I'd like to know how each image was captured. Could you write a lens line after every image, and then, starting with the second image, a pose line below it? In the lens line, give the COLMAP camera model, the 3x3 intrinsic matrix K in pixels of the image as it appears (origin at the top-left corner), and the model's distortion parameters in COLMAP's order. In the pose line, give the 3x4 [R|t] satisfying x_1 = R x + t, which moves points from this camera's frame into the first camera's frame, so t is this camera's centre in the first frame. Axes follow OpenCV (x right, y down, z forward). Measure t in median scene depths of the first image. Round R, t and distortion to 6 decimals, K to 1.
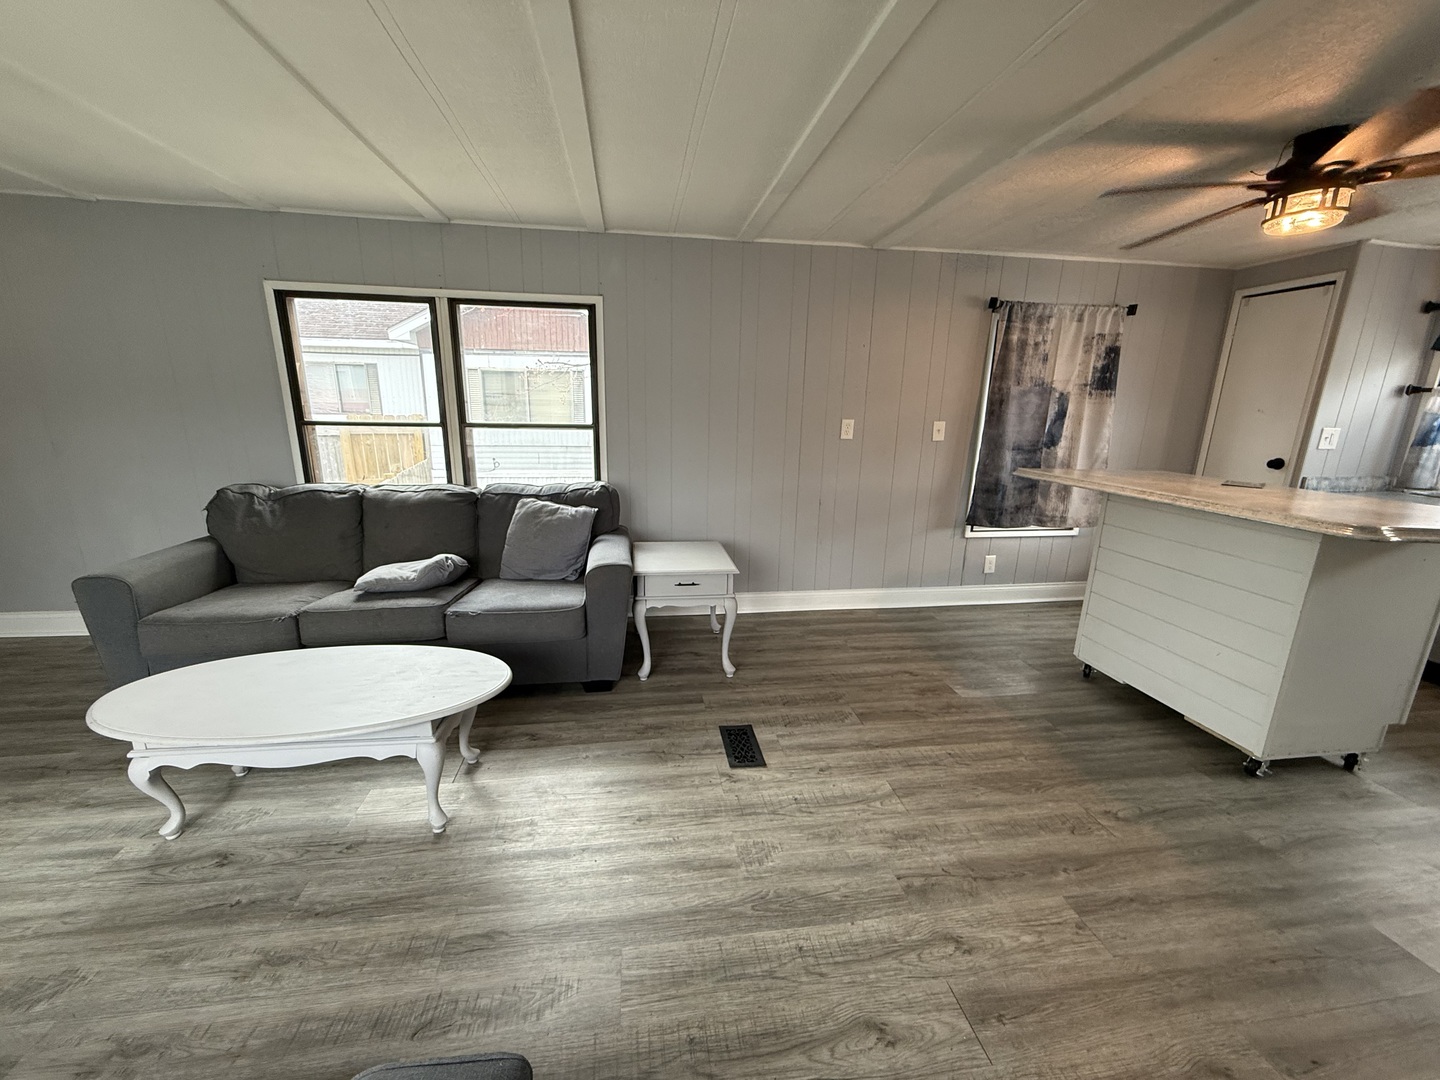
lens RADIAL K [[573.4, 0, 716.8], [0, 573.4, 541.6], [0, 0, 1]] dist [-0.001395, 0.000571]
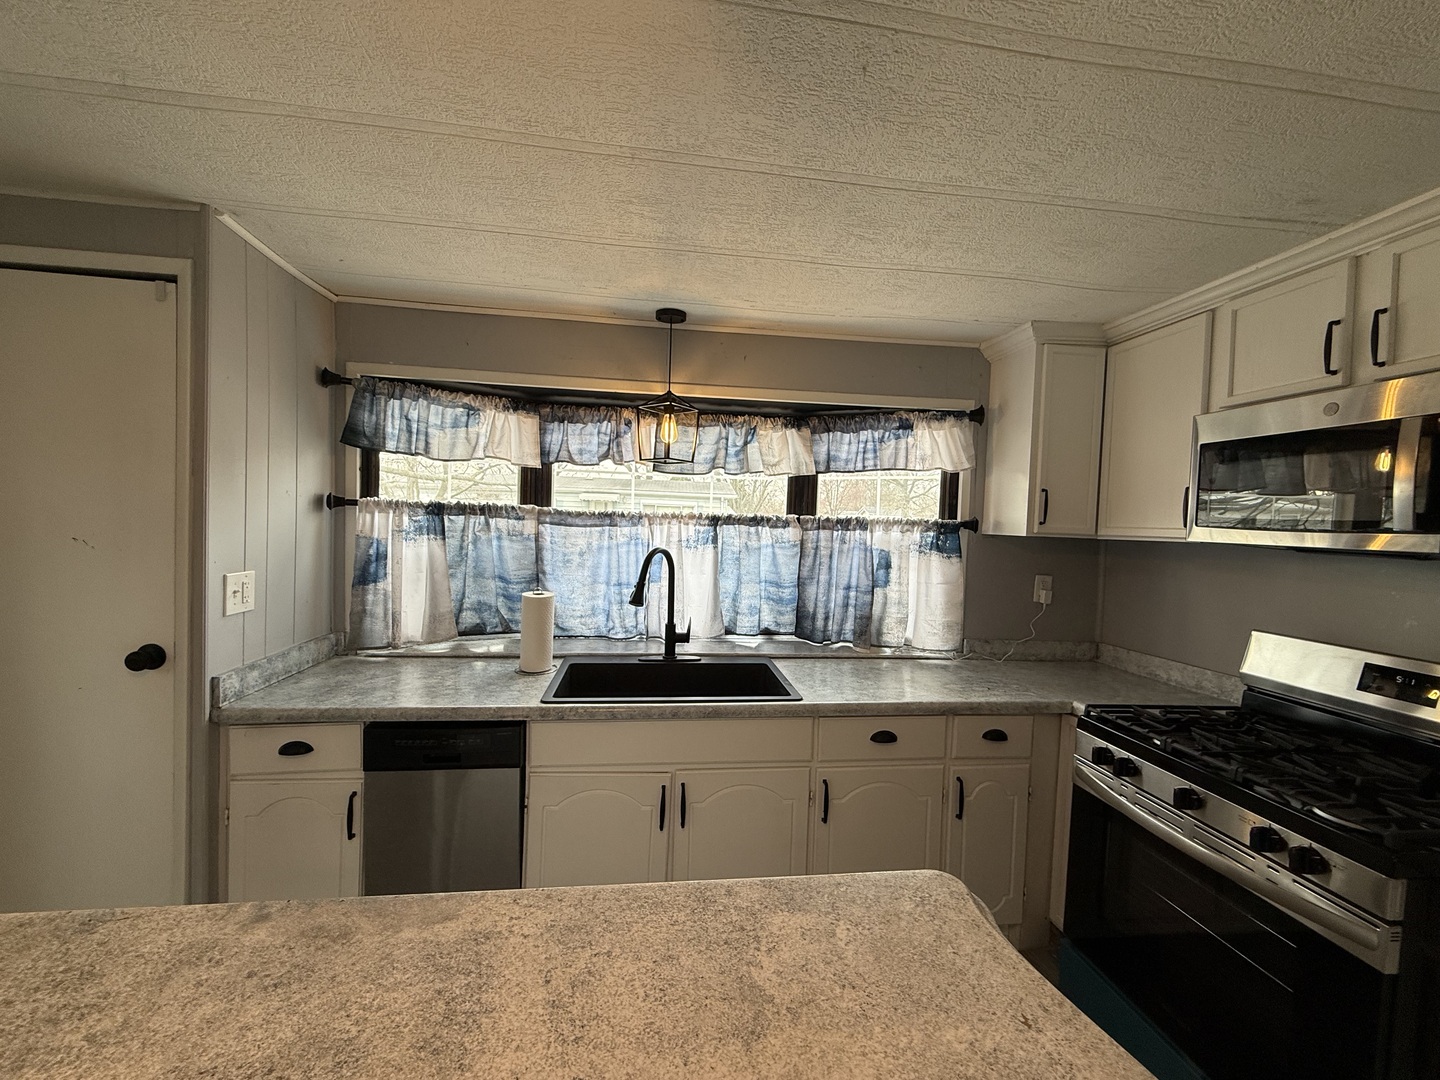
lens RADIAL K [[573.4, 0, 716.8], [0, 573.4, 541.6], [0, 0, 1]] dist [-0.001395, 0.000571]
pose [[0.029314, -0.052940, 0.998167, 0.966927], [0.204353, 0.977823, 0.045859, -0.269434], [-0.978458, 0.202634, 0.039483, 0.934661]]
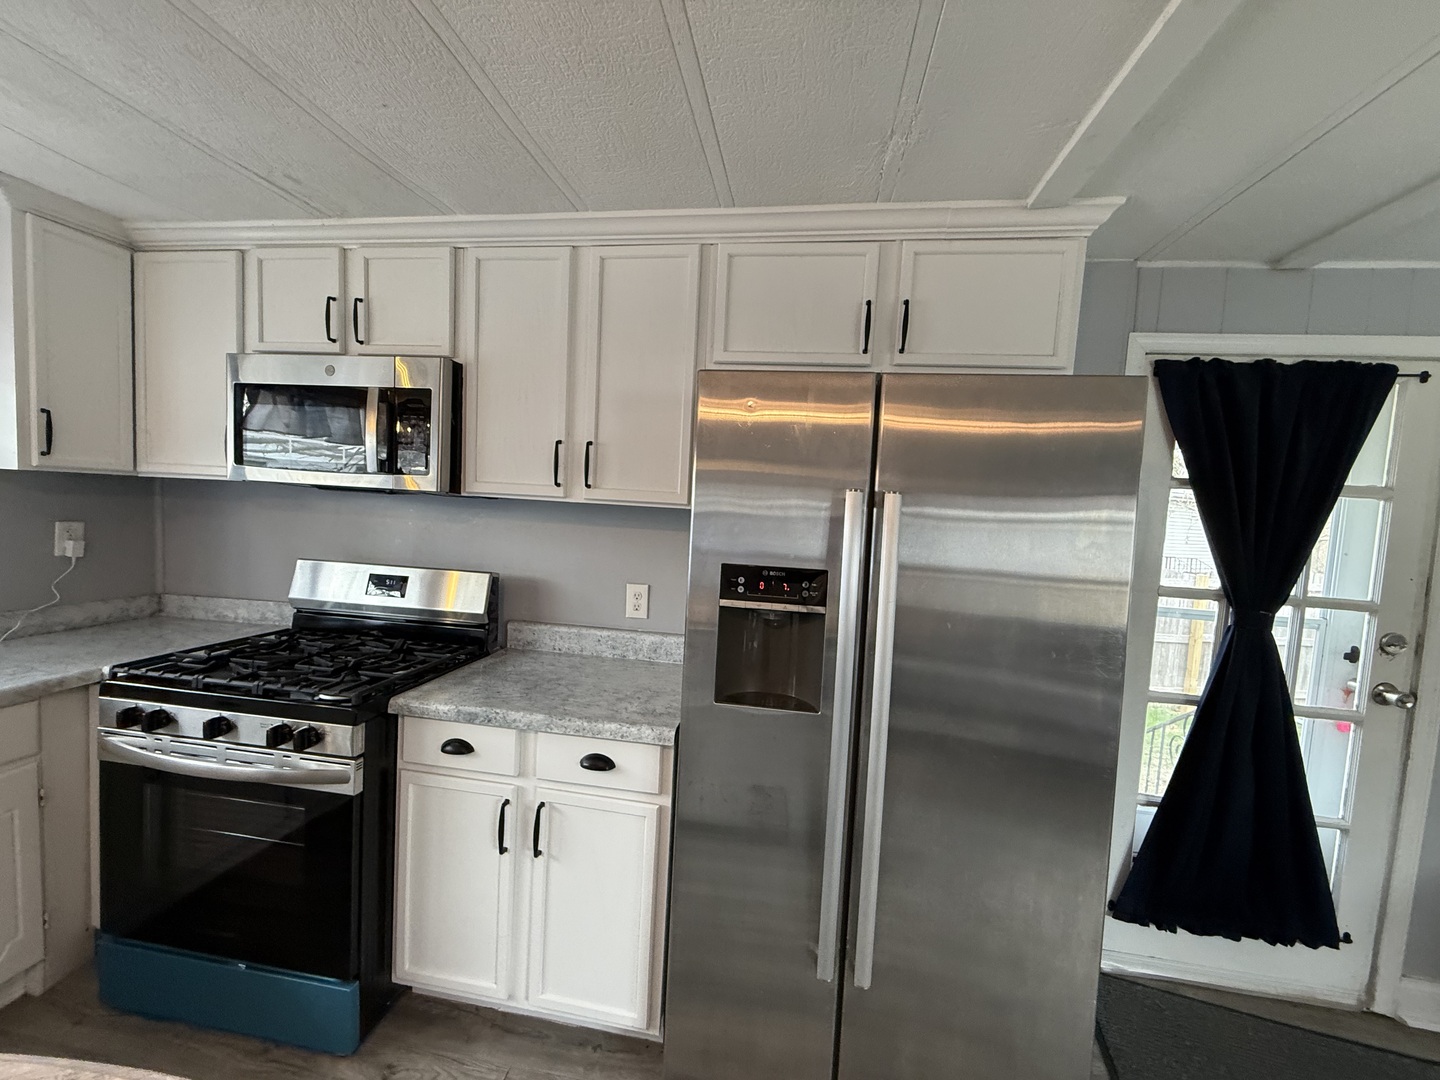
lens RADIAL K [[573.4, 0, 716.8], [0, 573.4, 541.6], [0, 0, 1]] dist [-0.001395, 0.000571]
pose [[-0.951516, -0.087114, 0.295006, 0.874800], [0.003992, 0.955481, 0.295025, -0.247898], [-0.307573, 0.281899, -0.908808, 0.862695]]
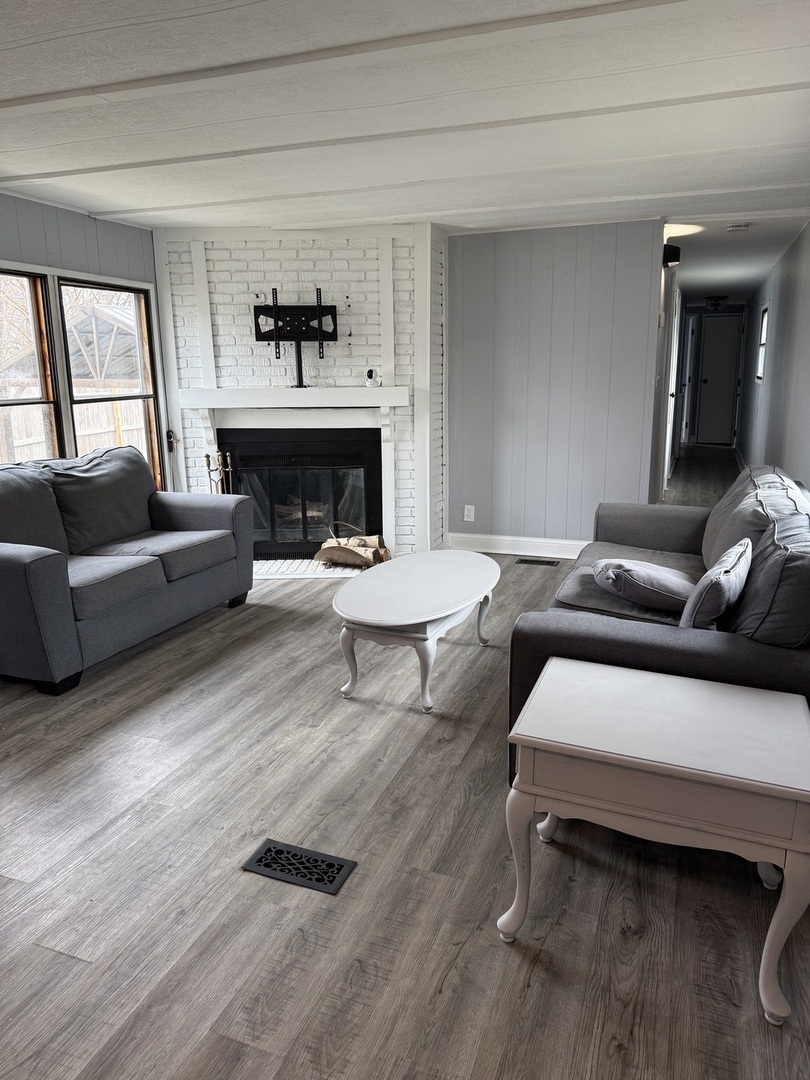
lens RADIAL K [[751.4, 0, 407.8], [0, 751.4, 541.0], [0, 0, 1]] dist [0.146293, -0.296558]
pose [[-0.482168, 0.186064, -0.856092, 0.798940], [-0.212590, 0.923130, 0.320369, -0.383335], [0.849894, 0.336468, -0.405549, 1.542661]]
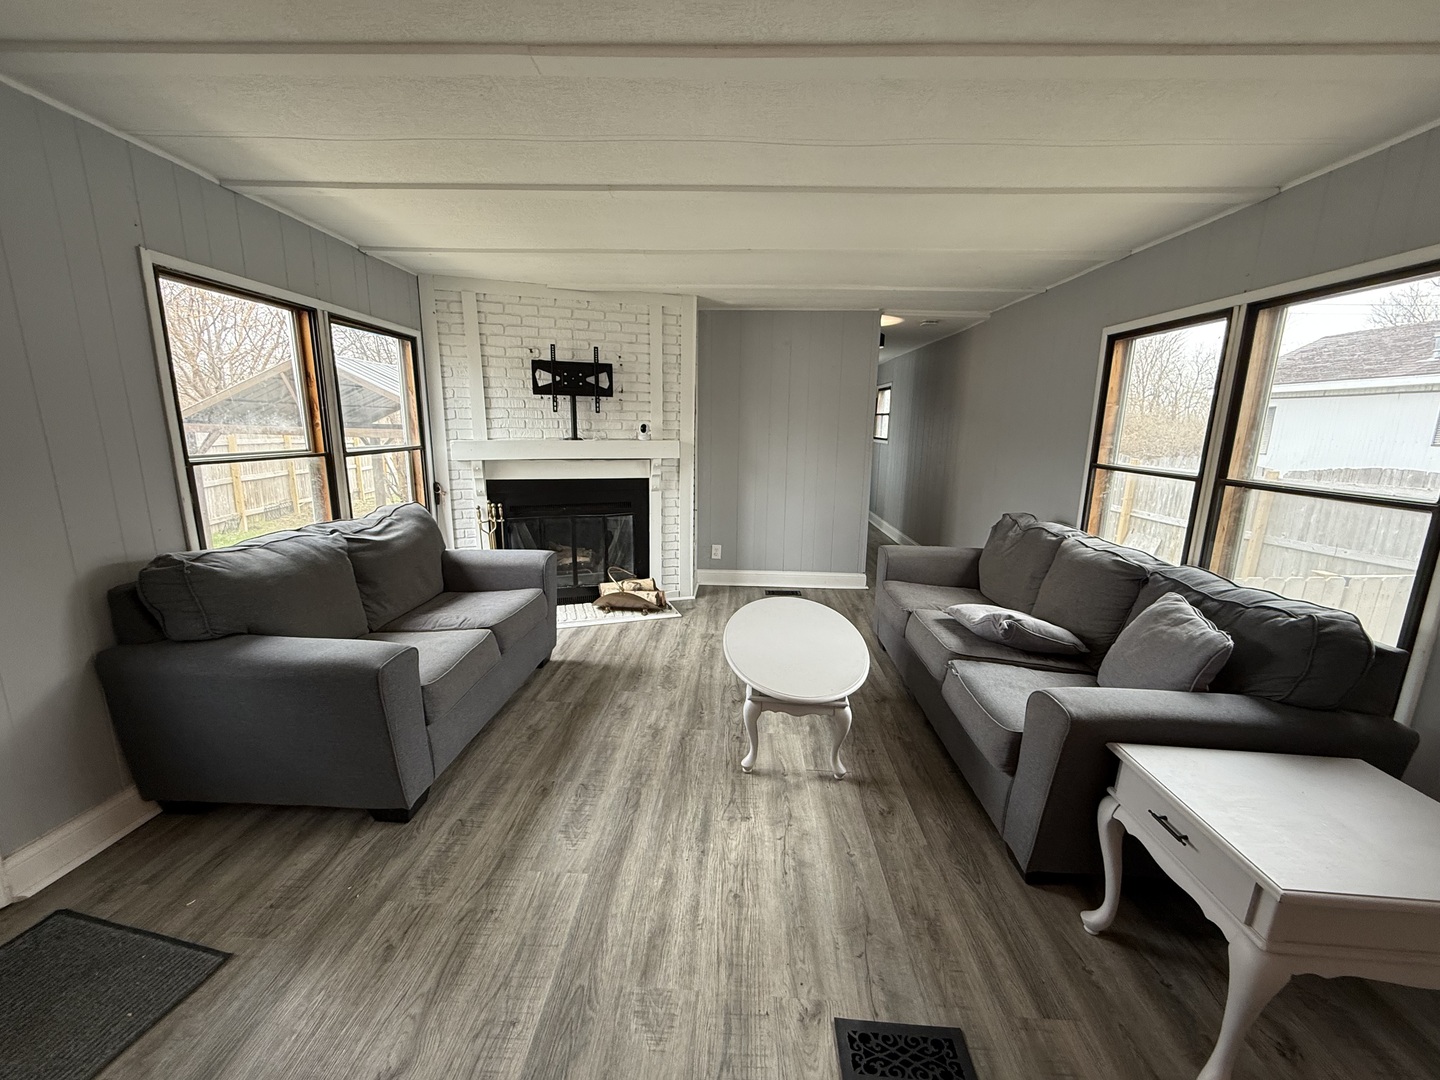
lens RADIAL K [[573.4, 0, 716.8], [0, 573.4, 541.6], [0, 0, 1]] dist [-0.001395, 0.000571]
pose [[-0.187090, 0.180532, -0.965611, 0.591140], [-0.260602, 0.938627, 0.225979, -0.214443], [0.947145, 0.293919, -0.128561, 0.855962]]
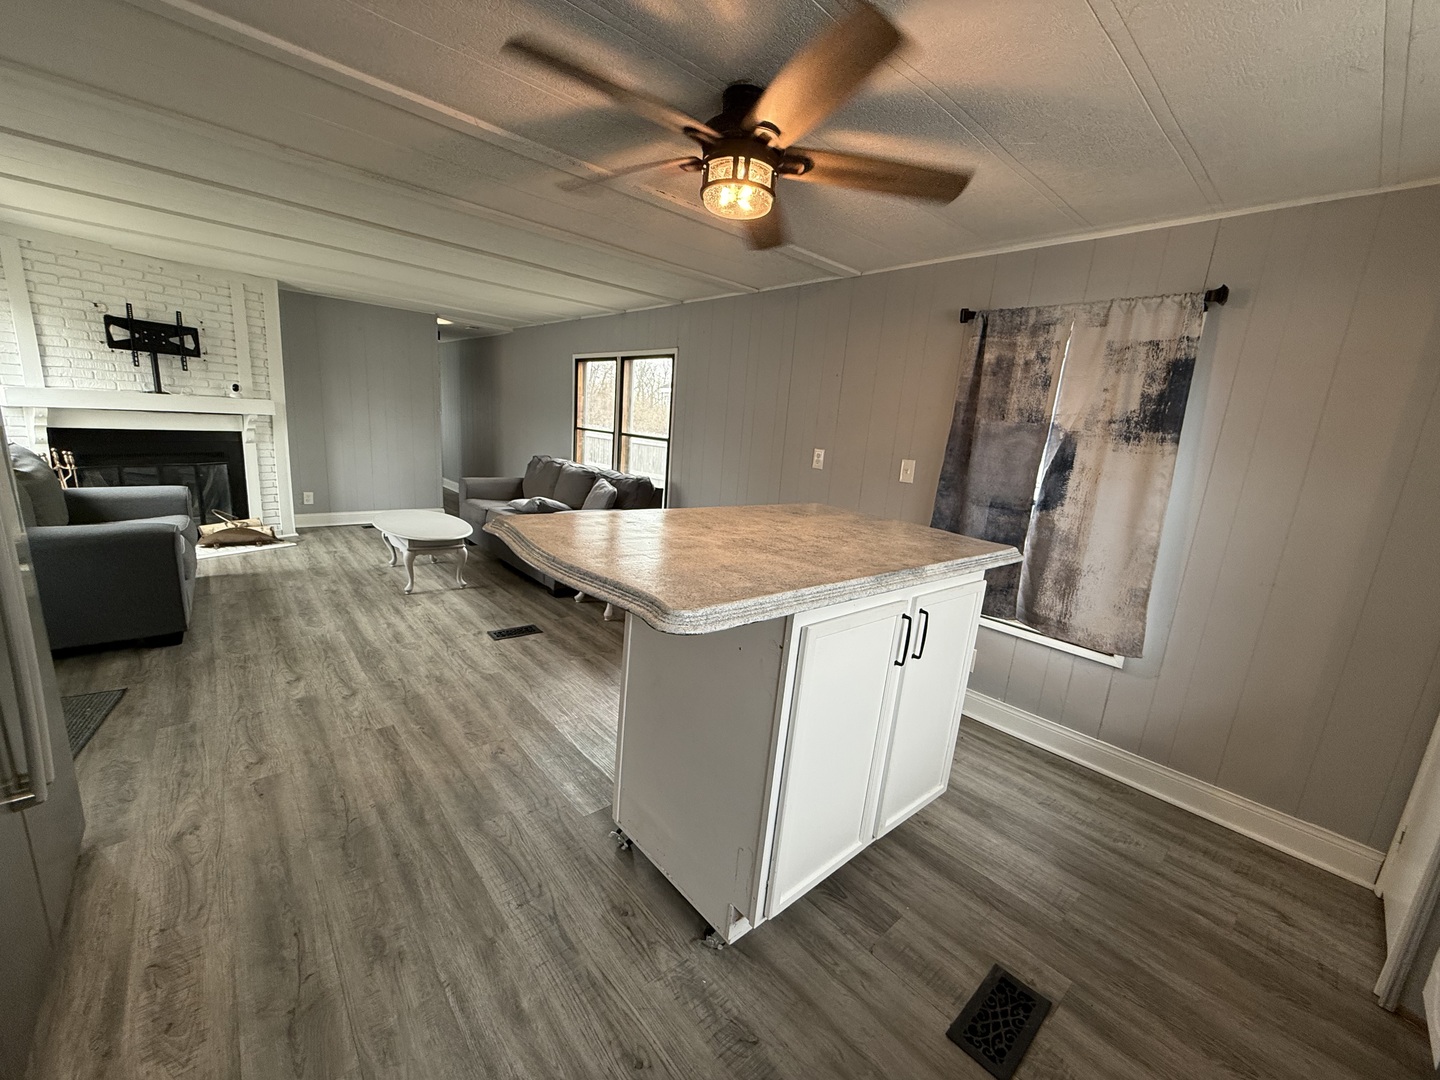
lens RADIAL K [[573.4, 0, 716.8], [0, 573.4, 541.6], [0, 0, 1]] dist [-0.001395, 0.000571]
pose [[0.542539, 0.196272, -0.816780, 1.735508], [-0.269964, 0.961480, 0.051722, -0.112079], [0.795469, 0.192440, 0.574627, 0.574021]]
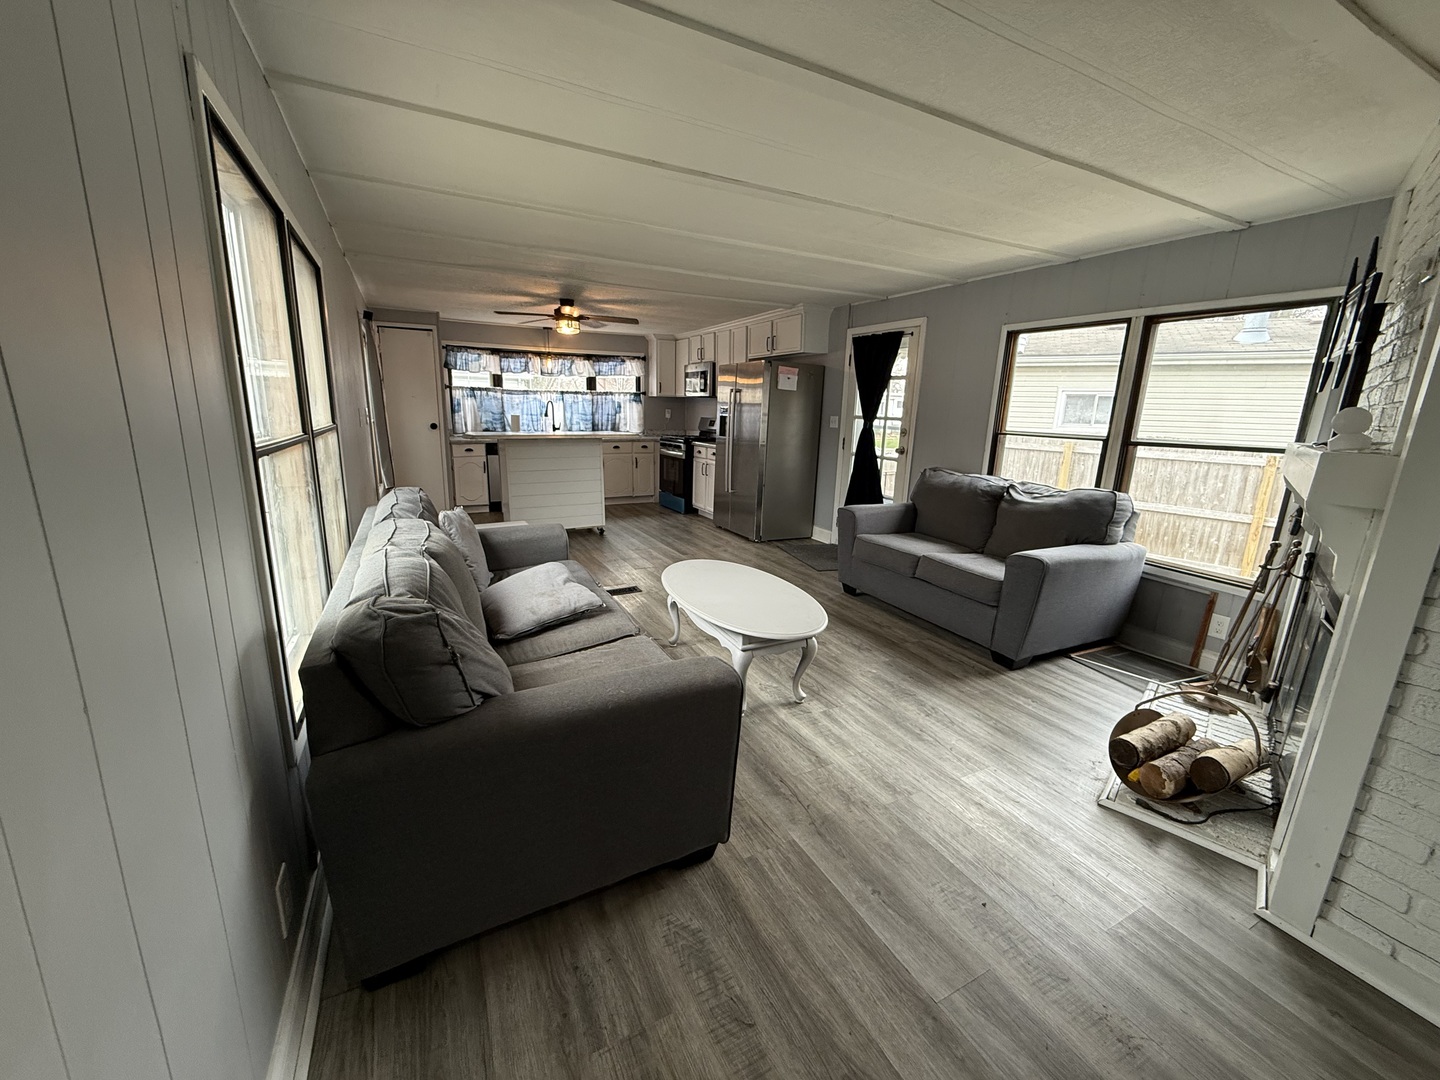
lens RADIAL K [[573.4, 0, 716.8], [0, 573.4, 541.6], [0, 0, 1]] dist [-0.001395, 0.000571]
pose [[-0.323300, -0.239303, 0.915539, -1.878202], [0.198169, 0.928923, 0.312780, -0.326745], [-0.925314, 0.282553, -0.252898, 1.281972]]
